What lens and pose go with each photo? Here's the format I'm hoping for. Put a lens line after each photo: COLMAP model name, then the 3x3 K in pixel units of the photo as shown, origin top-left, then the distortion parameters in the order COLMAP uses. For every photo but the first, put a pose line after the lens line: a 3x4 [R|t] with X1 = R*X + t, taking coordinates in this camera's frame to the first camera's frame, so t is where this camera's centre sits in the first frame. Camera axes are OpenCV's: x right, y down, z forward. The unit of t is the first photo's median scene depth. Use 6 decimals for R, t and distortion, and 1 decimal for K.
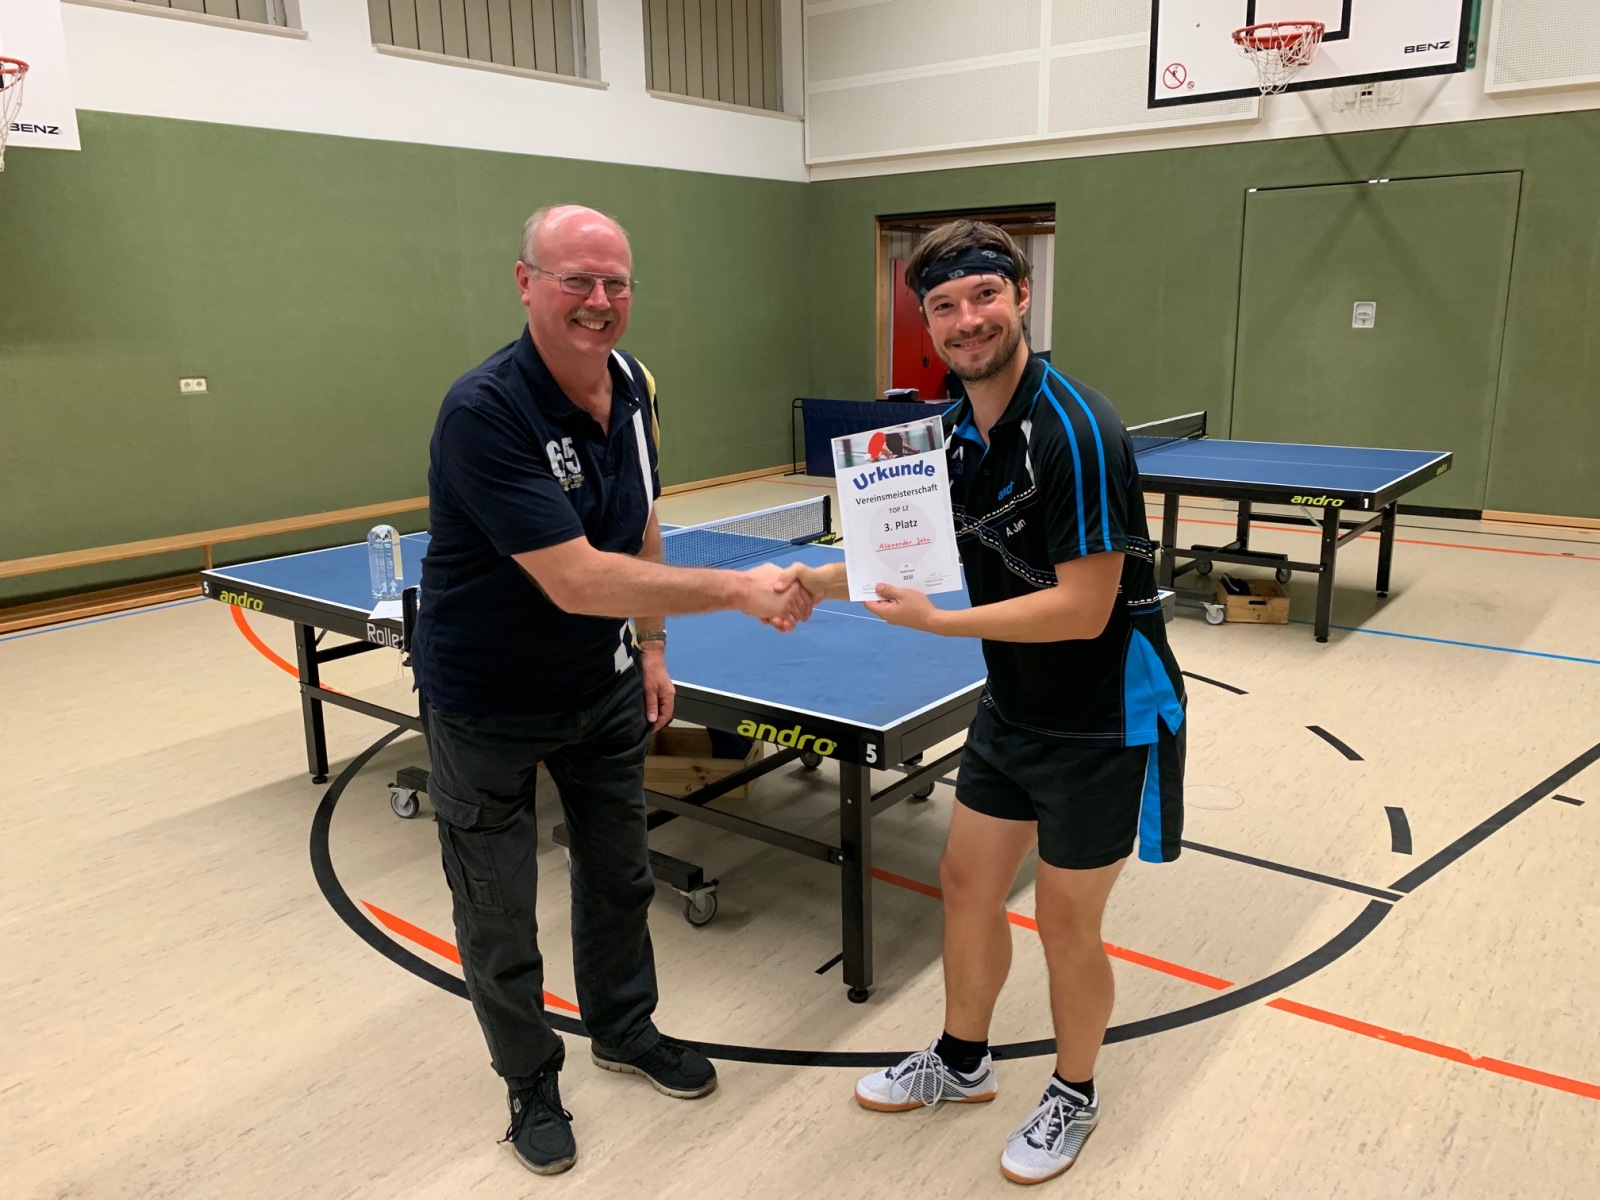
lens RADIAL K [[1188.3, 0, 793.6], [0, 1188.3, 603.7], [0, 0, 1]] dist [0.005848, -0.002106]
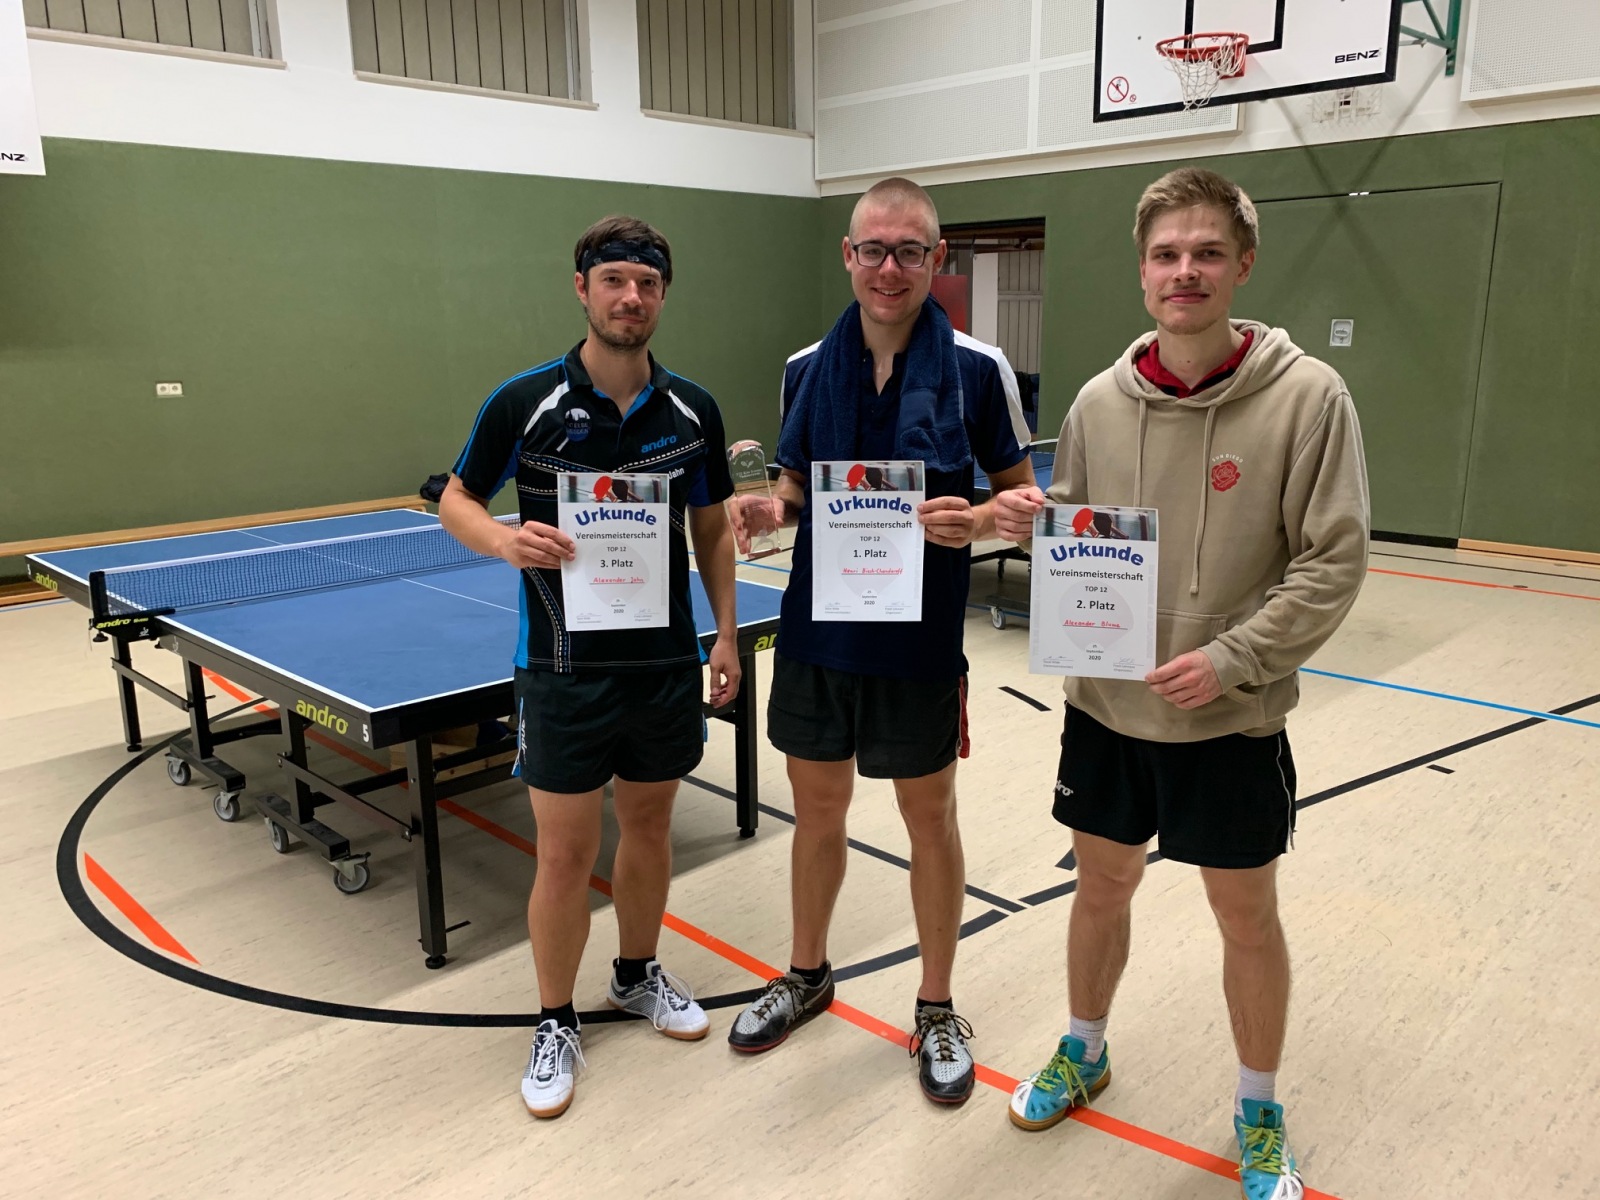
lens RADIAL K [[1188.6, 0, 791.1], [0, 1188.6, 616.8], [0, 0, 1]] dist [0.000985, 0.001204]
pose [[0.992361, 0.035793, -0.118062, 0.216724], [-0.035775, 0.999357, 0.002272, 0.001557], [0.118067, 0.001969, 0.993004, -0.012182]]
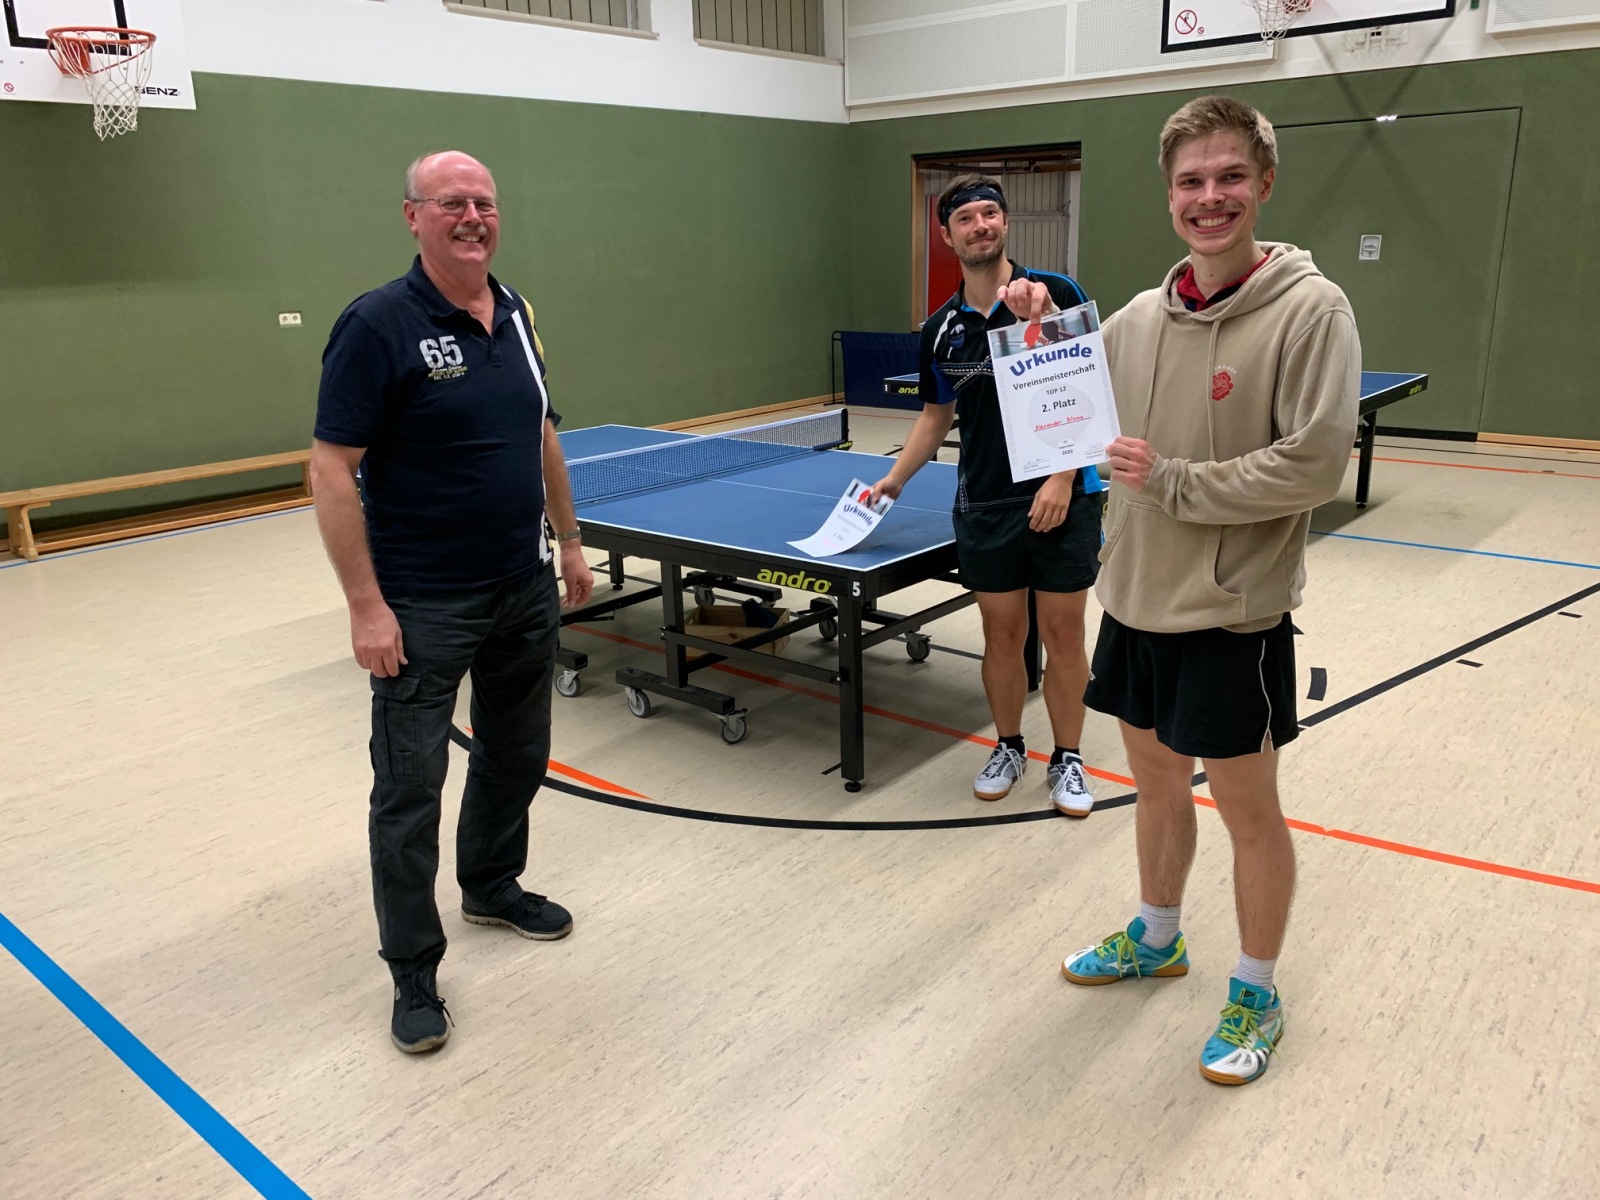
lens RADIAL K [[1187.1, 0, 795.6], [0, 1187.1, 598.6], [0, 0, 1]] dist [0.002859, -0.000960]
pose [[0.999153, 0.004509, -0.040896, 0.019387], [-0.002626, 0.998939, 0.045969, 0.029432], [0.041060, -0.045823, 0.998105, -0.119564]]
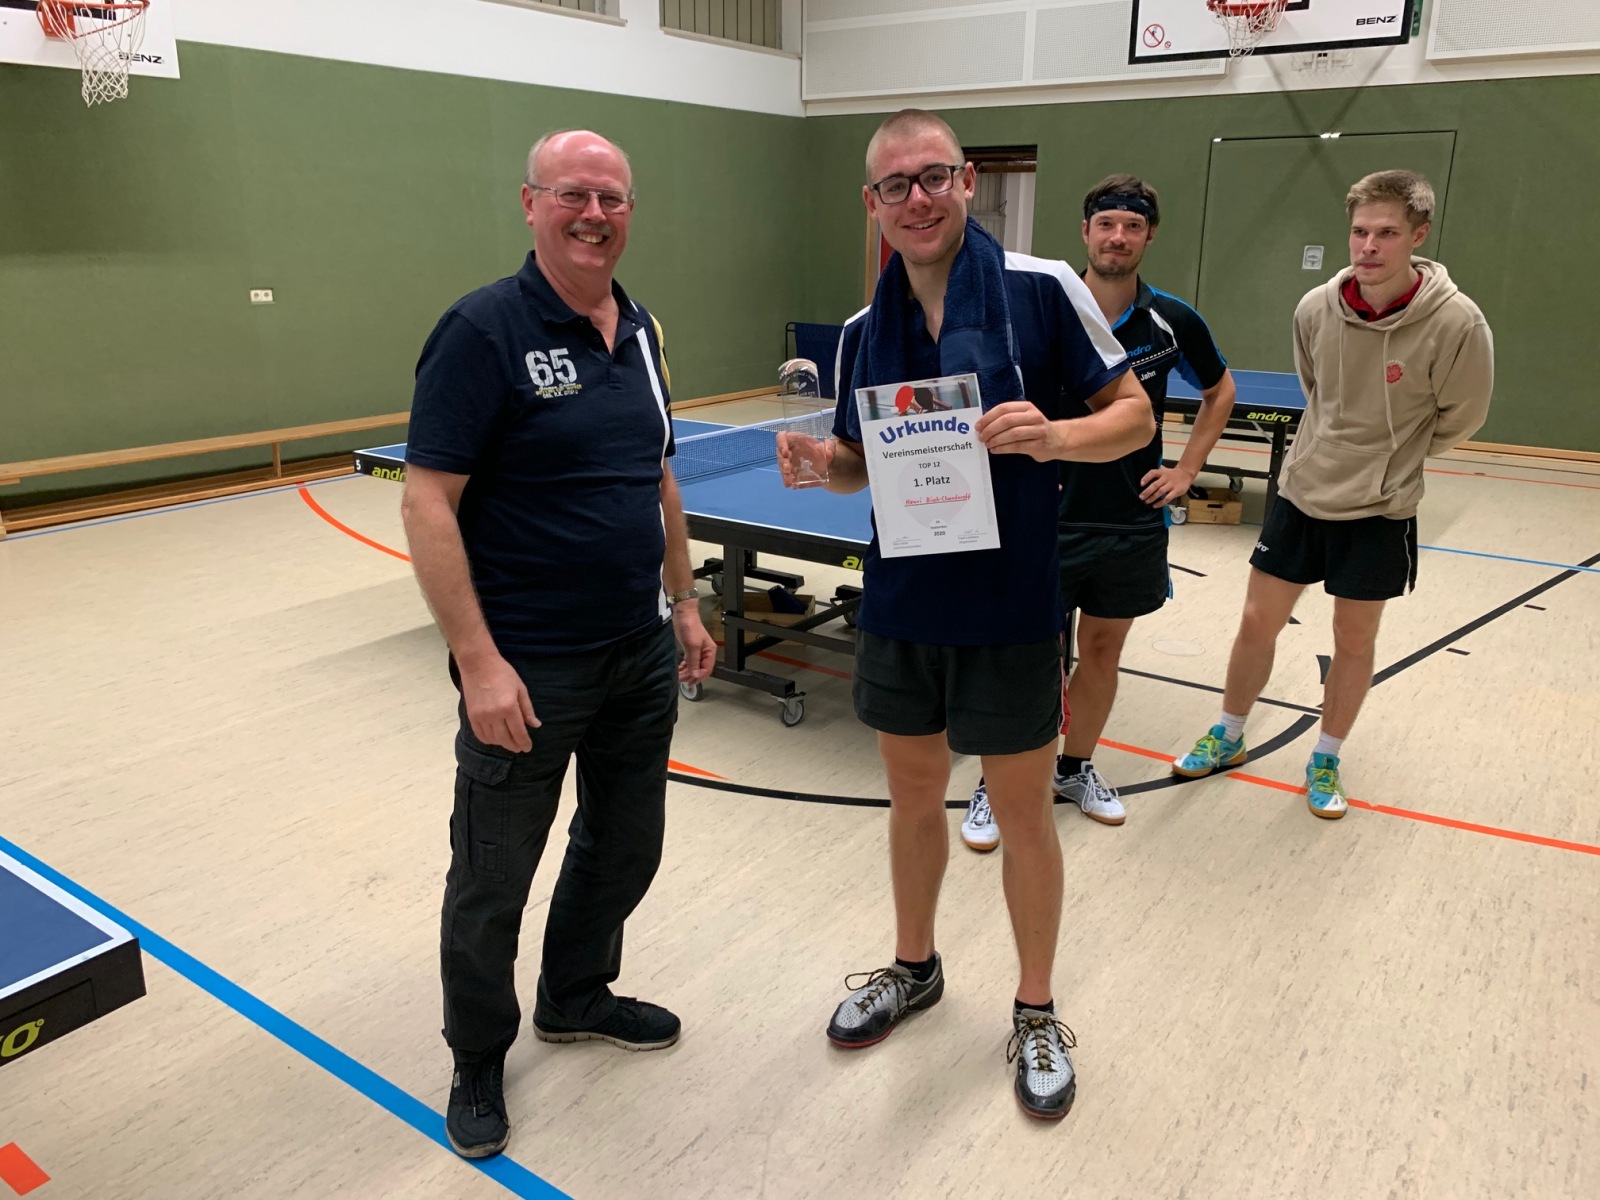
lens RADIAL K [[1186.7, 0, 792.7], [0, 1186.7, 590.0], [0, 0, 1]] dist [0.003835, -0.002008]
pose [[0.998990, 0.013562, 0.042848, -0.066712], [-0.015566, 0.998784, 0.046782, 0.031111], [-0.042162, -0.047402, 0.997986, -0.136602]]
